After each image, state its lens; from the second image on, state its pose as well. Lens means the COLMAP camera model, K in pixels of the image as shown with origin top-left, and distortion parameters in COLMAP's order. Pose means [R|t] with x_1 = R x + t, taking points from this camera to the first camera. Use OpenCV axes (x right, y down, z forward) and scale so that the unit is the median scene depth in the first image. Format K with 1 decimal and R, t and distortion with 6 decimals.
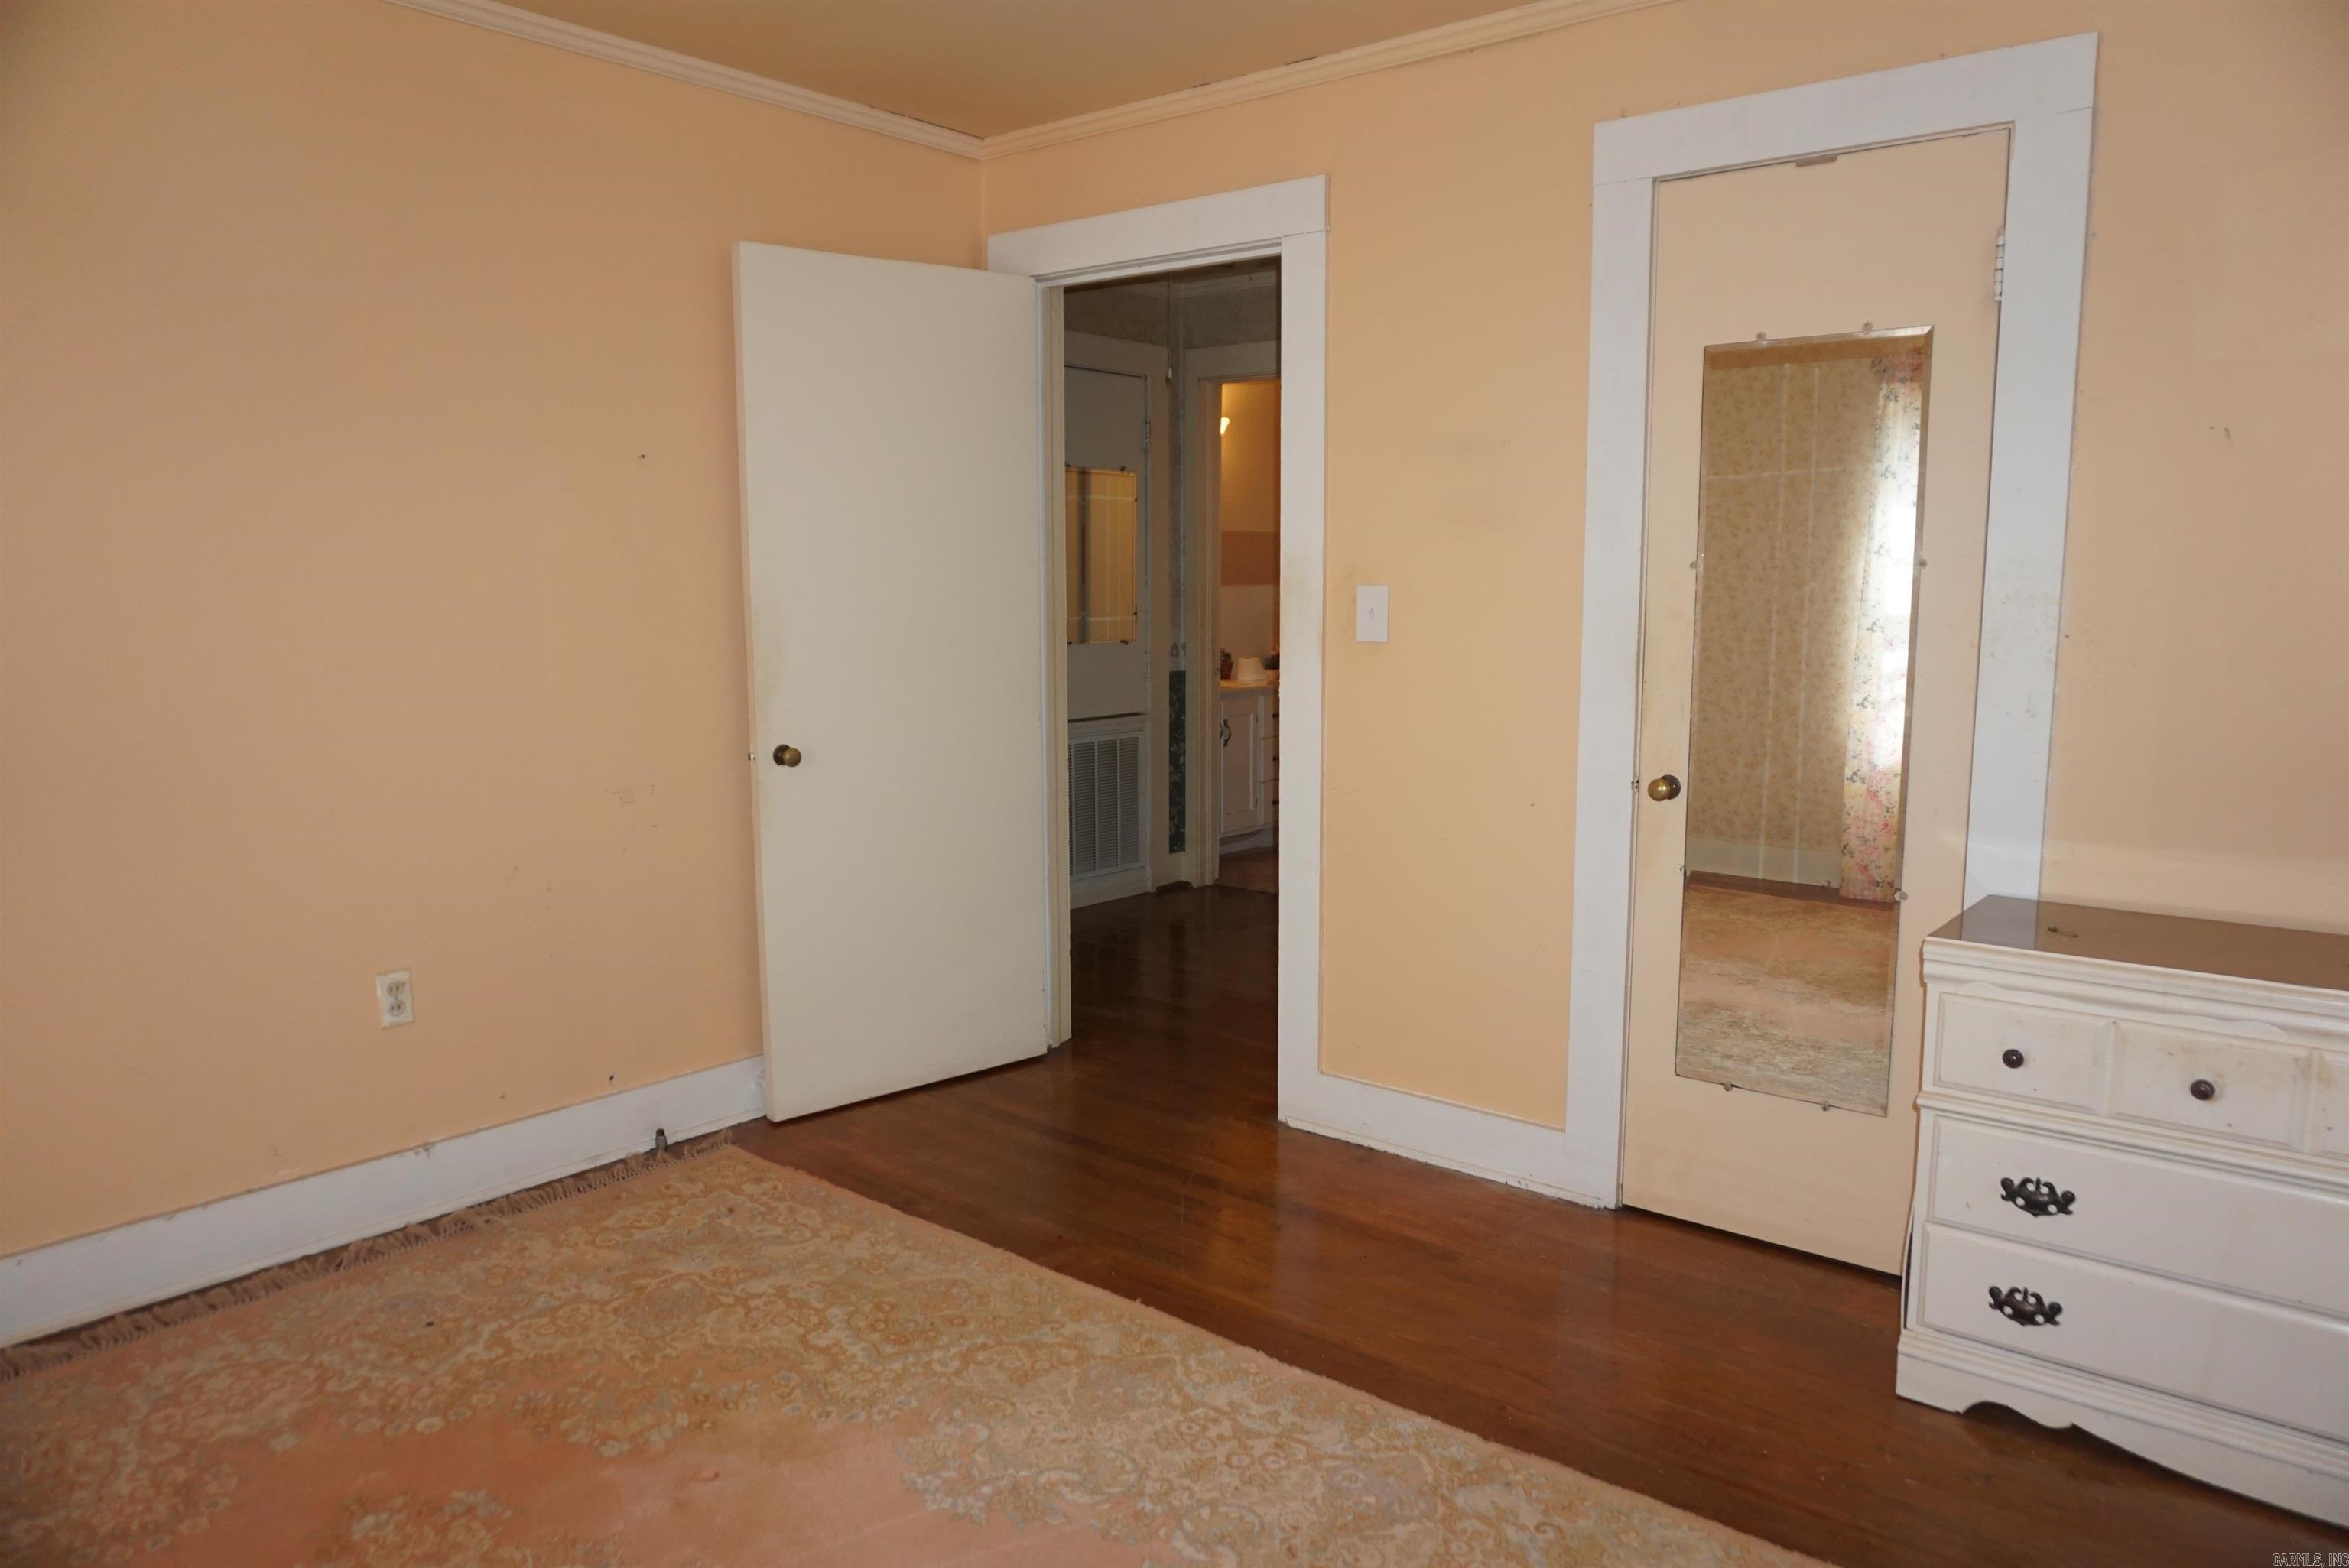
lens RADIAL K [[1558.8, 0, 1178.4], [0, 1558.8, 790.7], [0, 0, 1]] dist [-0.056449, 0.032741]
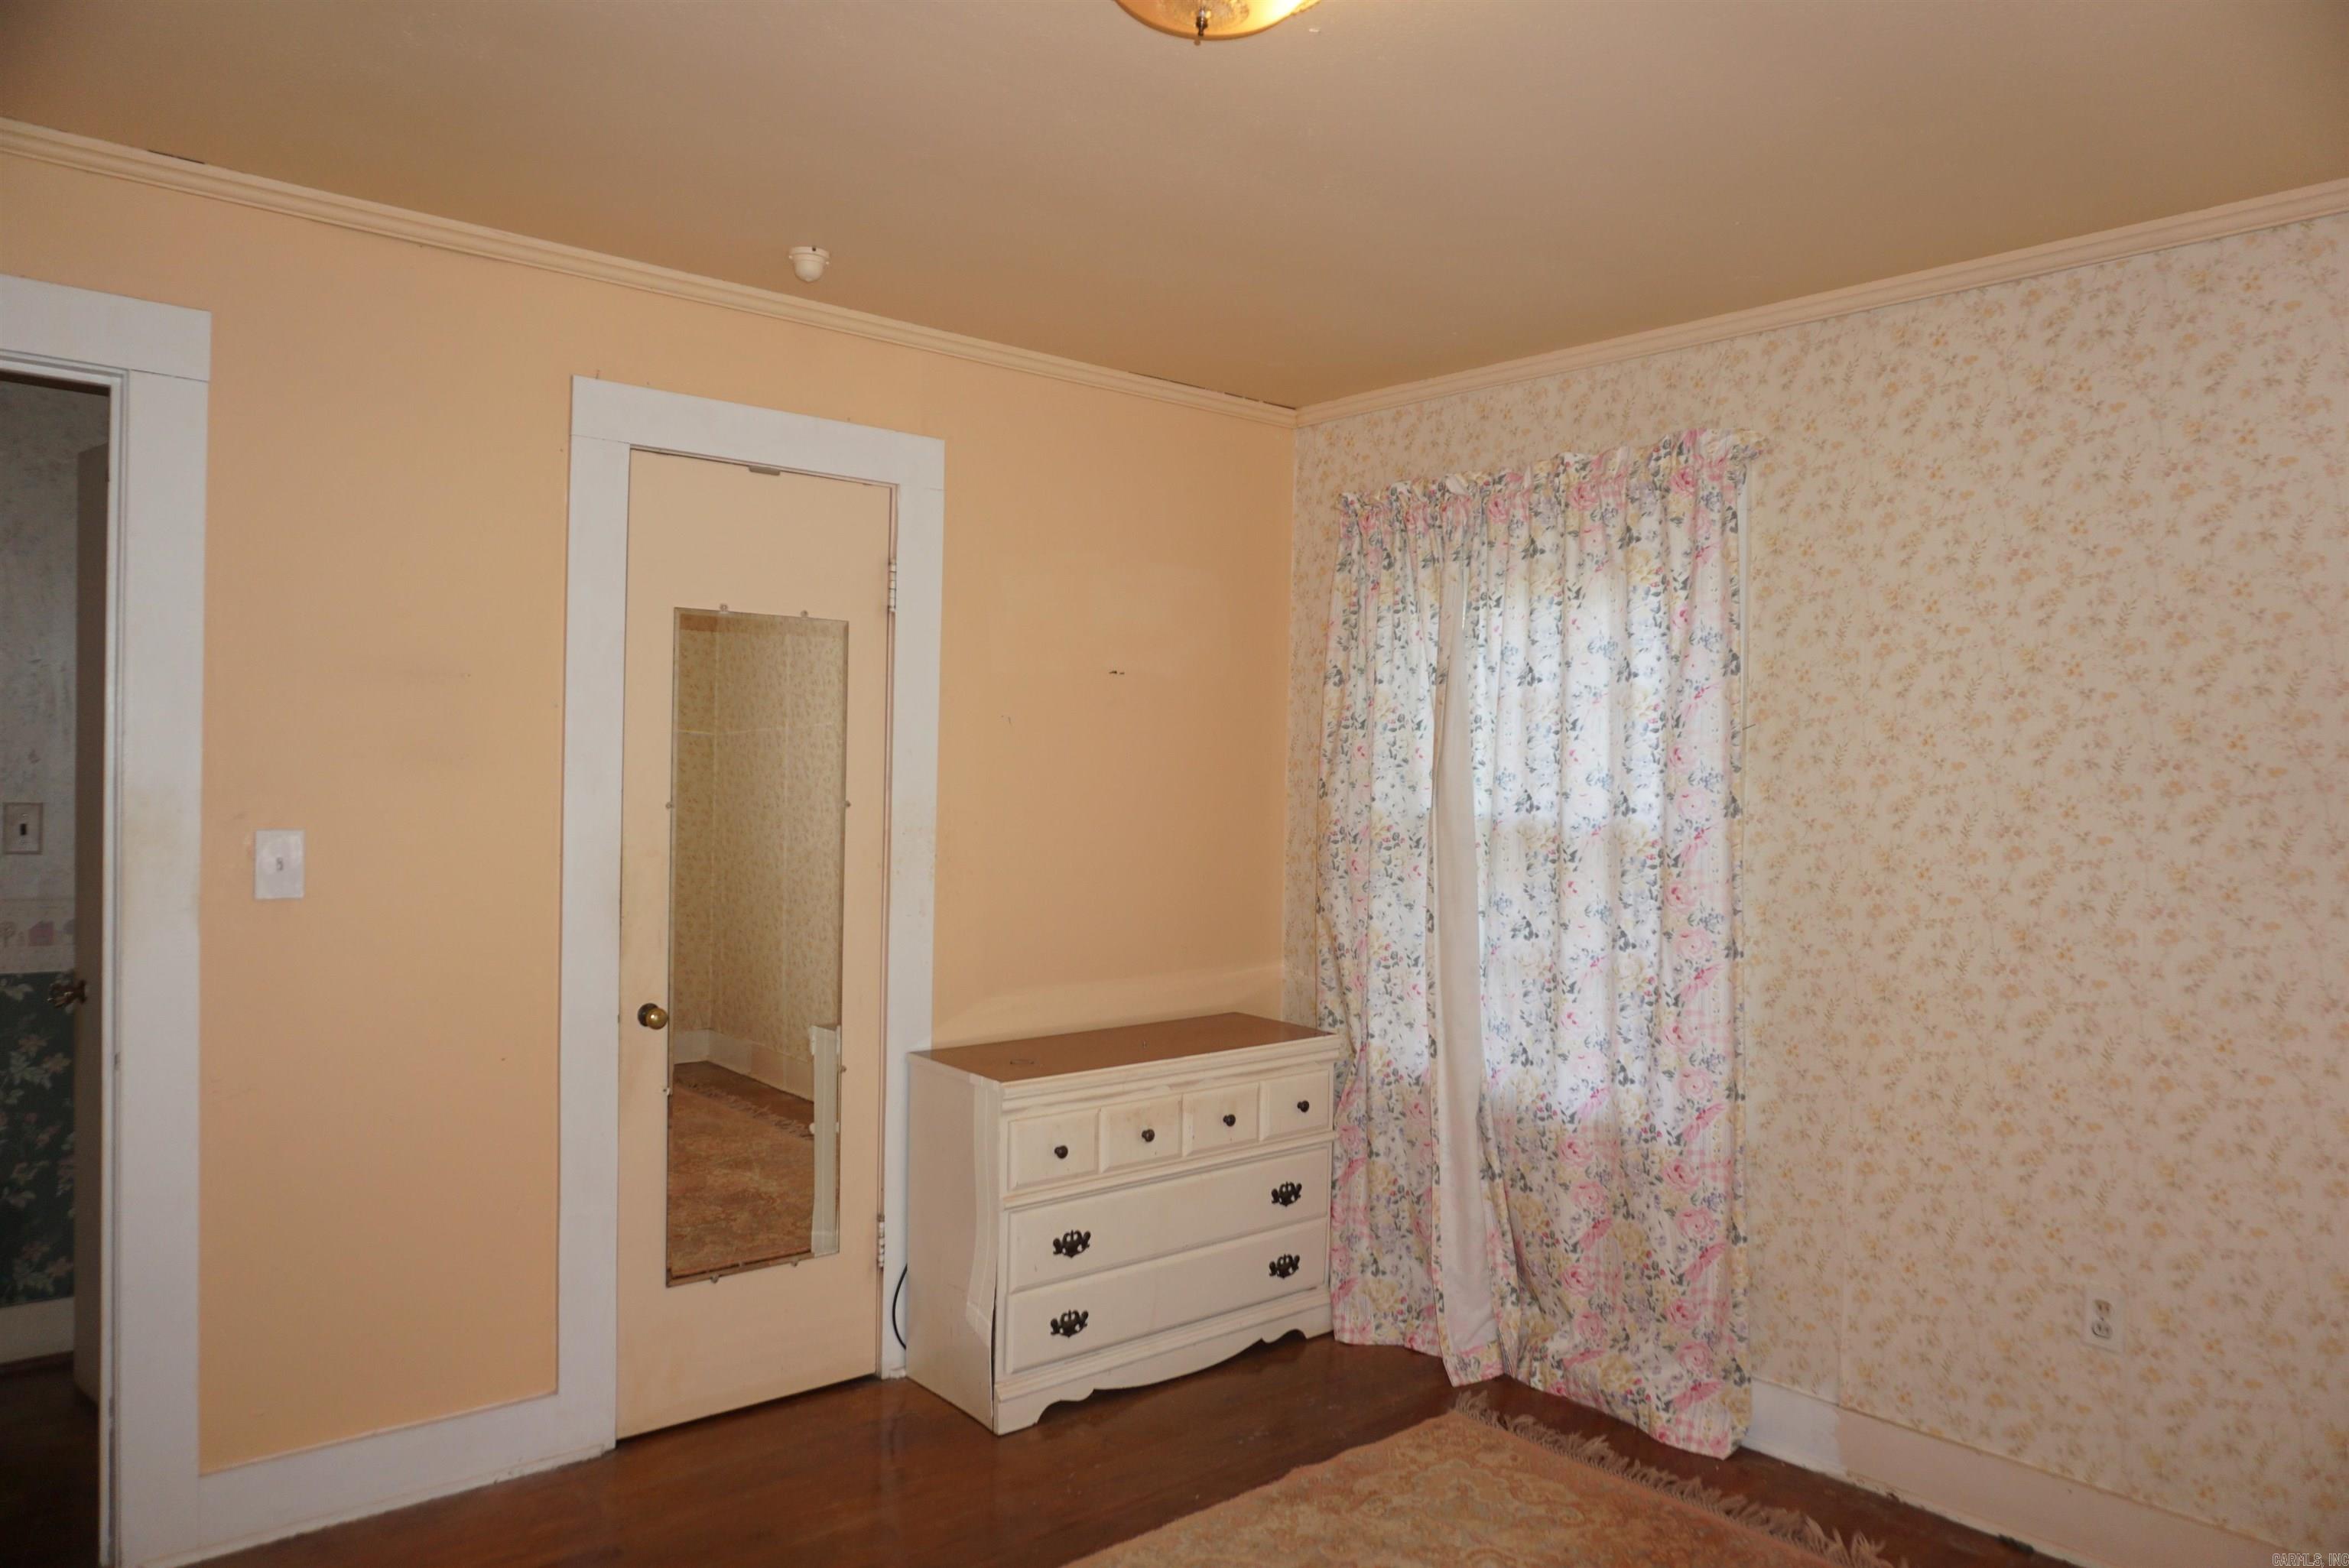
lens RADIAL K [[1558.8, 0, 1178.4], [0, 1558.8, 790.7], [0, 0, 1]] dist [-0.056449, 0.032741]
pose [[0.169389, -0.007724, 0.985519, -0.681410], [0.113460, 0.993473, -0.011715, -0.103921], [-0.978996, 0.113802, 0.169160, 0.474325]]
